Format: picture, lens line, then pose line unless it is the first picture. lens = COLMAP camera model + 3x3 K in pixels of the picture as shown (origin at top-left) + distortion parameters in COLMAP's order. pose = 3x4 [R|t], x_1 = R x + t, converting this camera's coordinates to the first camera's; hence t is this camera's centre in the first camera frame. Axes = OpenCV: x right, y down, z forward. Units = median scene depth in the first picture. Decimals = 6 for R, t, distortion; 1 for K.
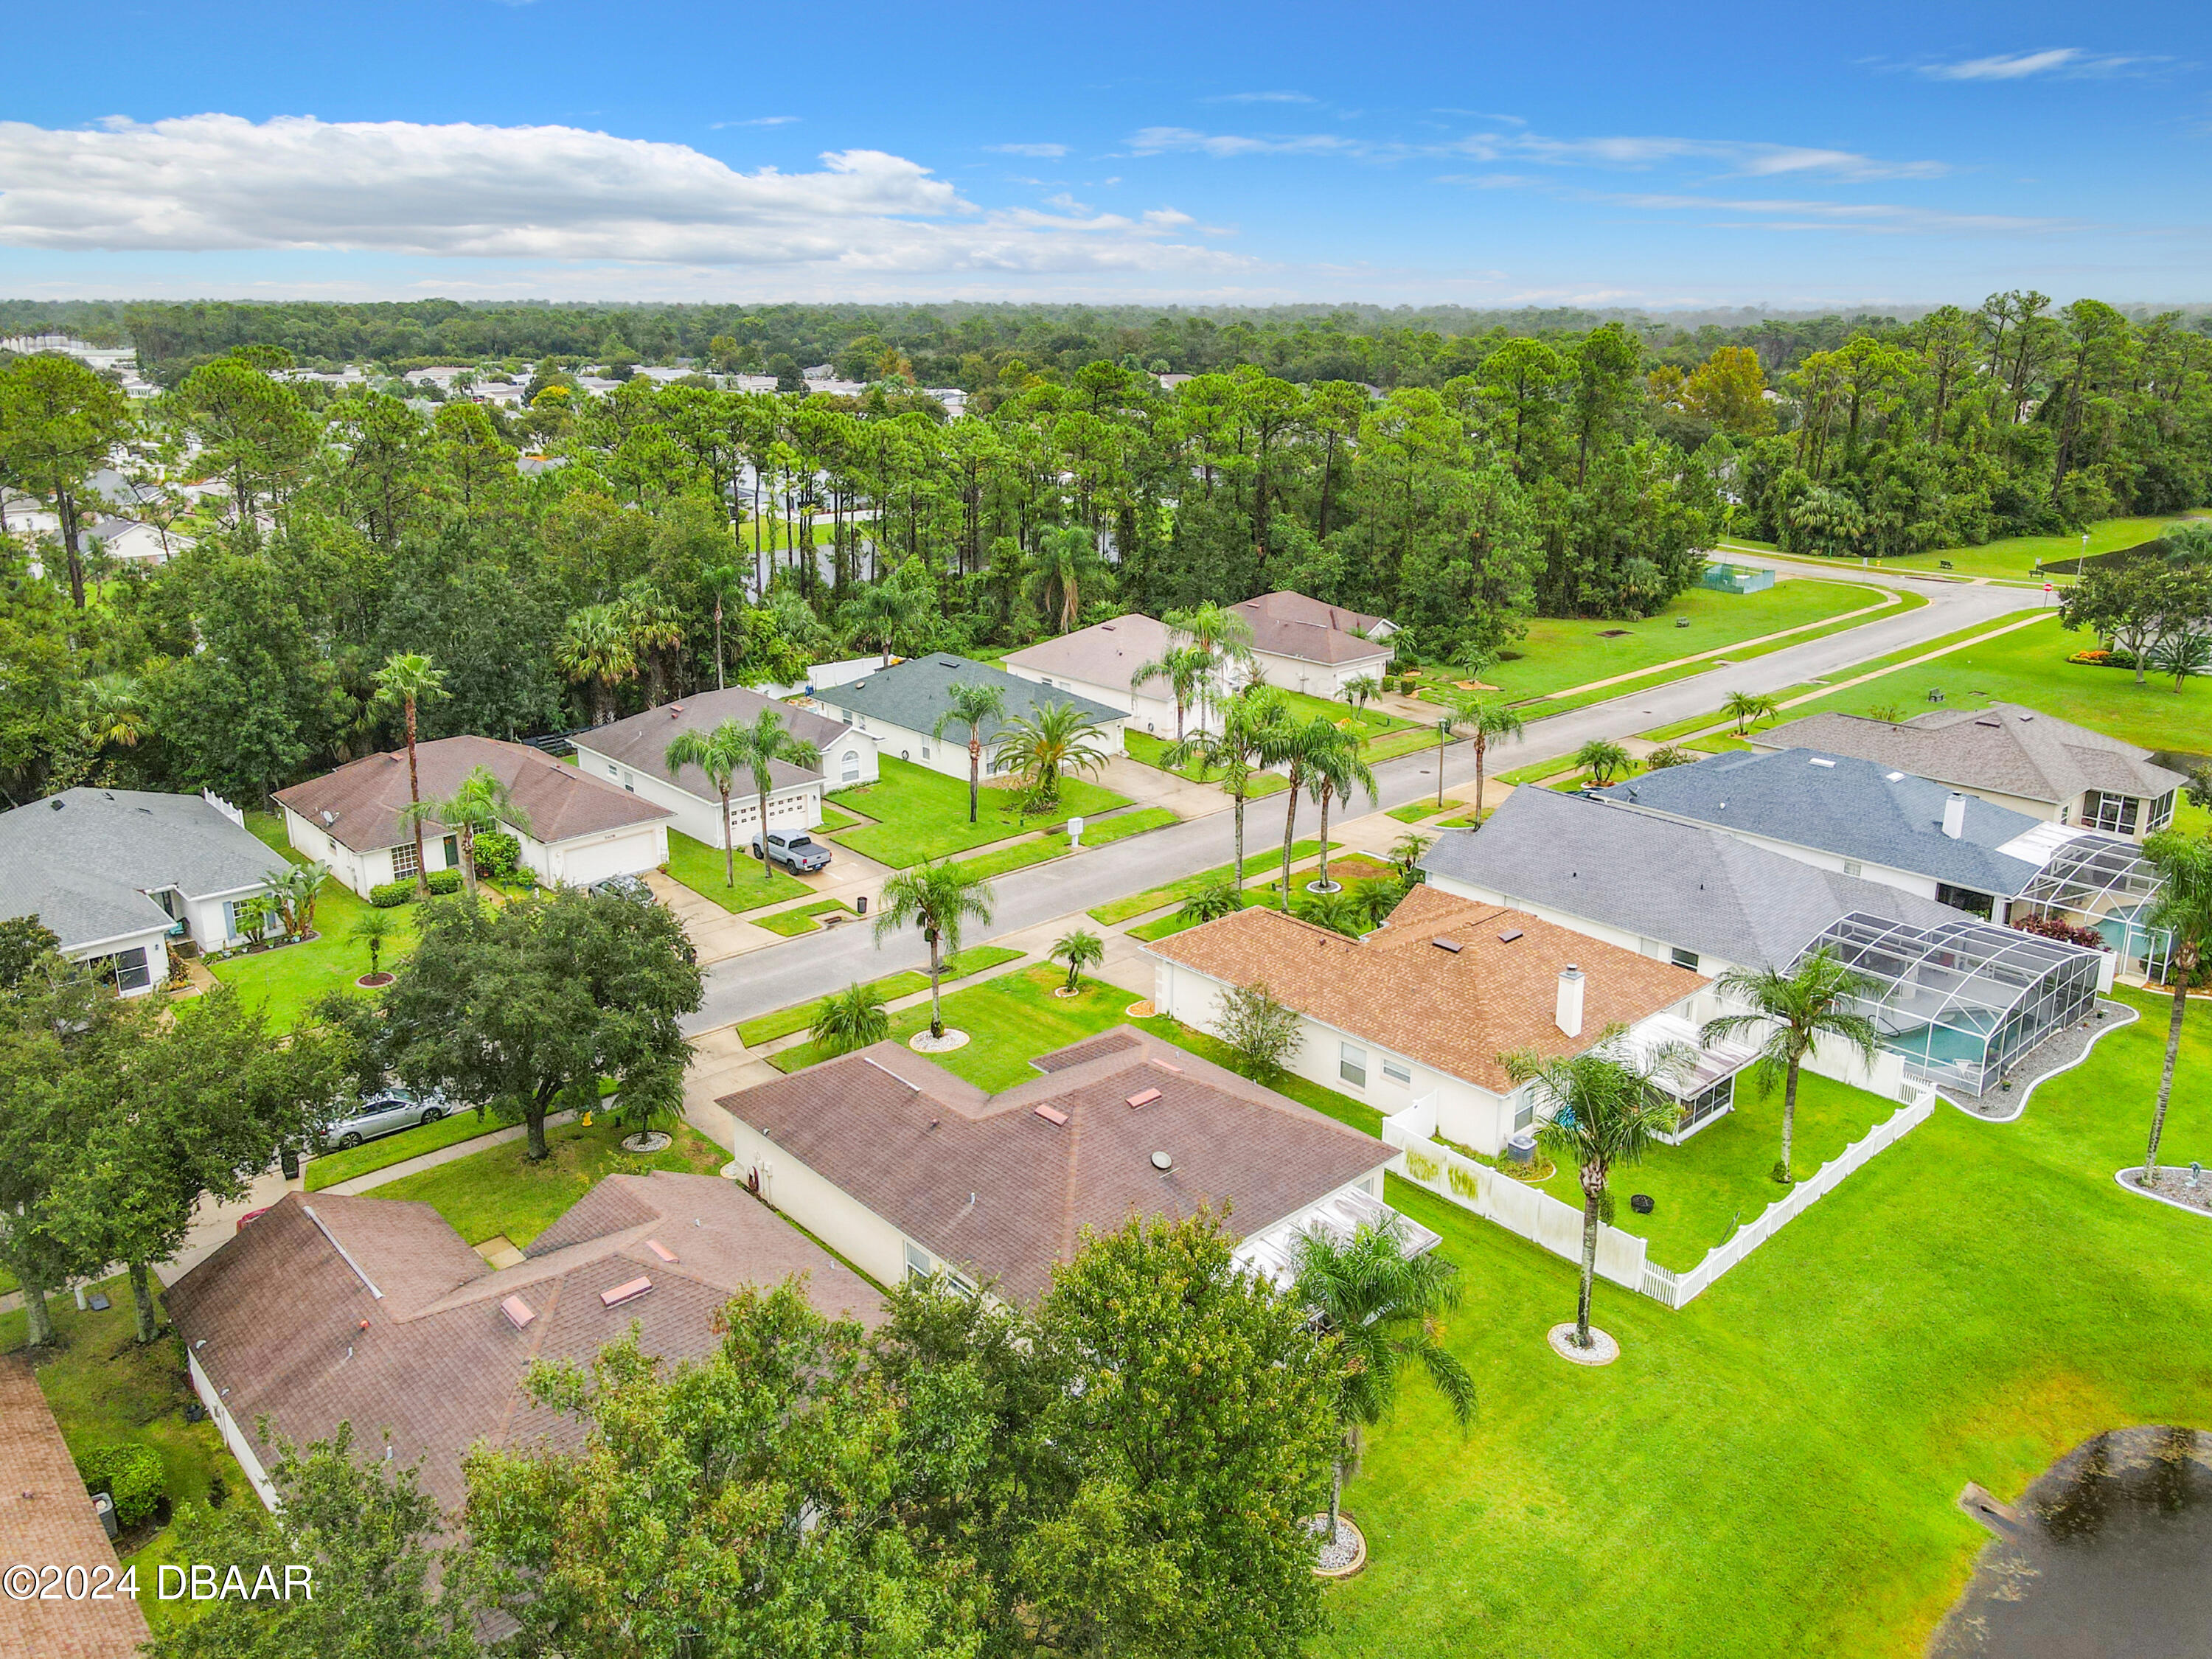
lens RADIAL K [[1649.5, 0, 1127.4], [0, 1649.5, 817.9], [0, 0, 1]] dist [0.016449, 0.002280]
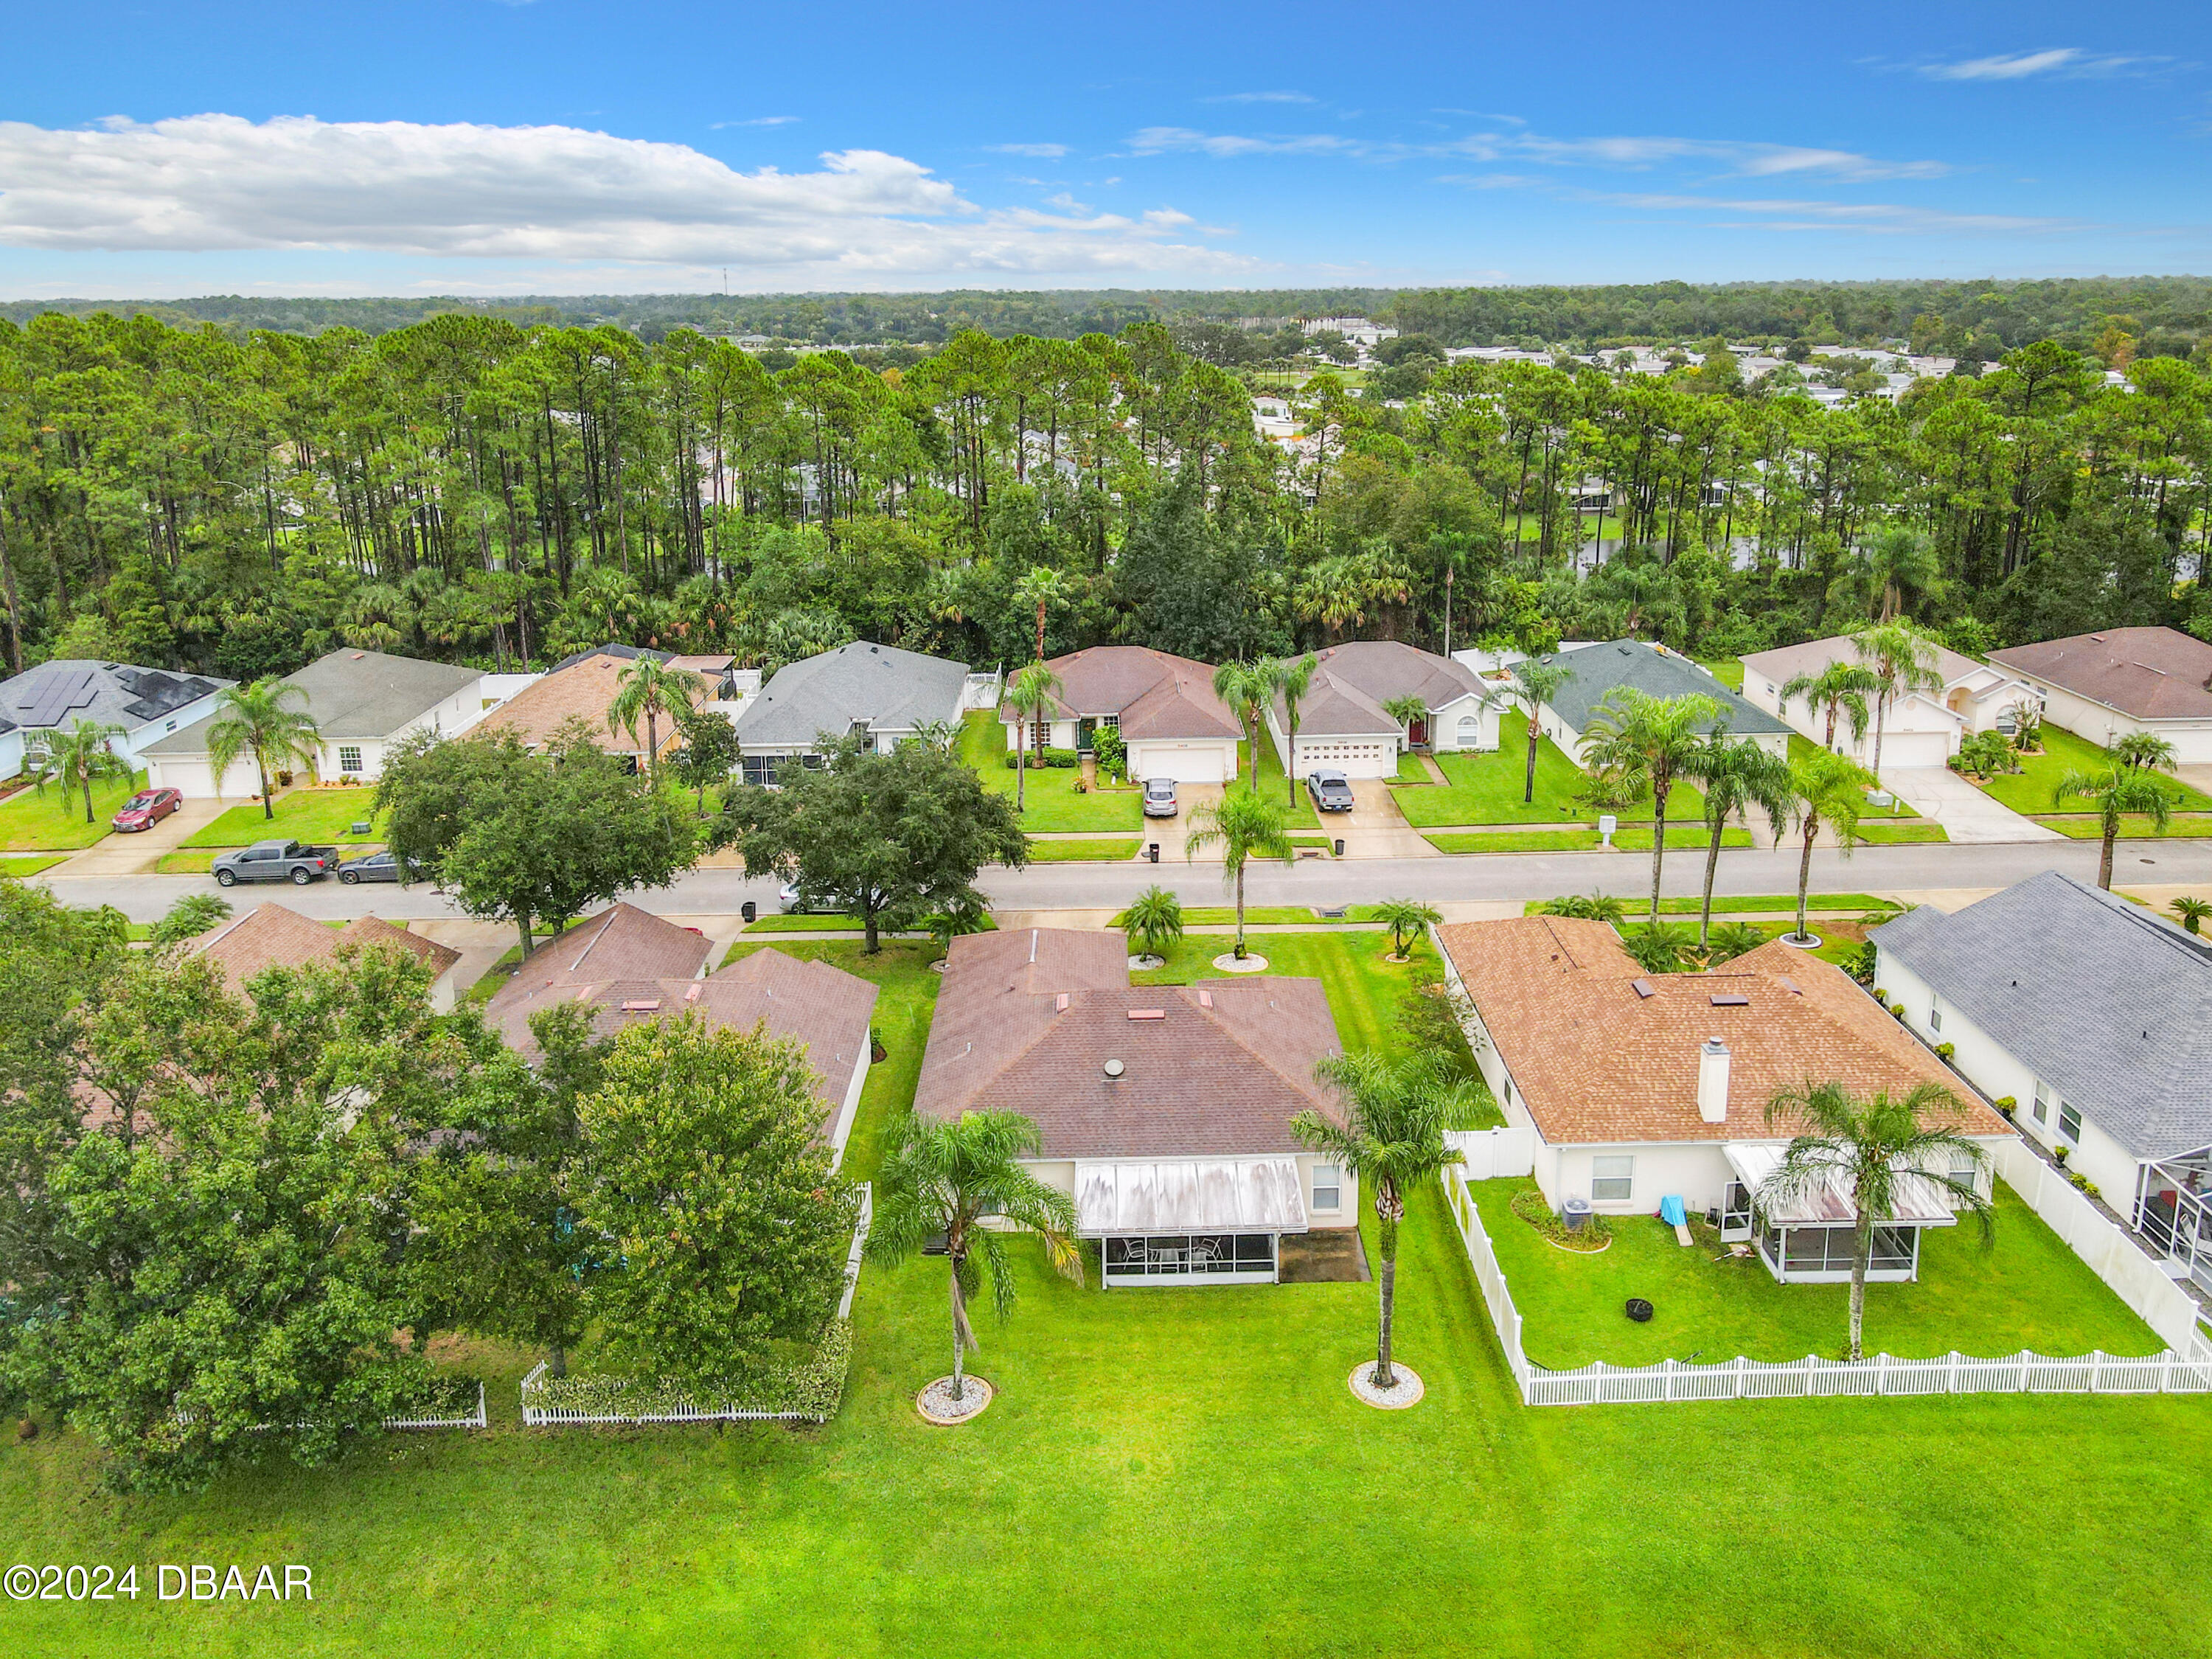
lens RADIAL K [[1649.5, 0, 1127.4], [0, 1649.5, 817.9], [0, 0, 1]] dist [0.016449, 0.002280]
pose [[0.745248, 0.196741, -0.637102, 0.313220], [-0.190391, 0.978488, 0.079454, -0.018367], [0.639028, 0.062085, 0.766674, 0.076294]]
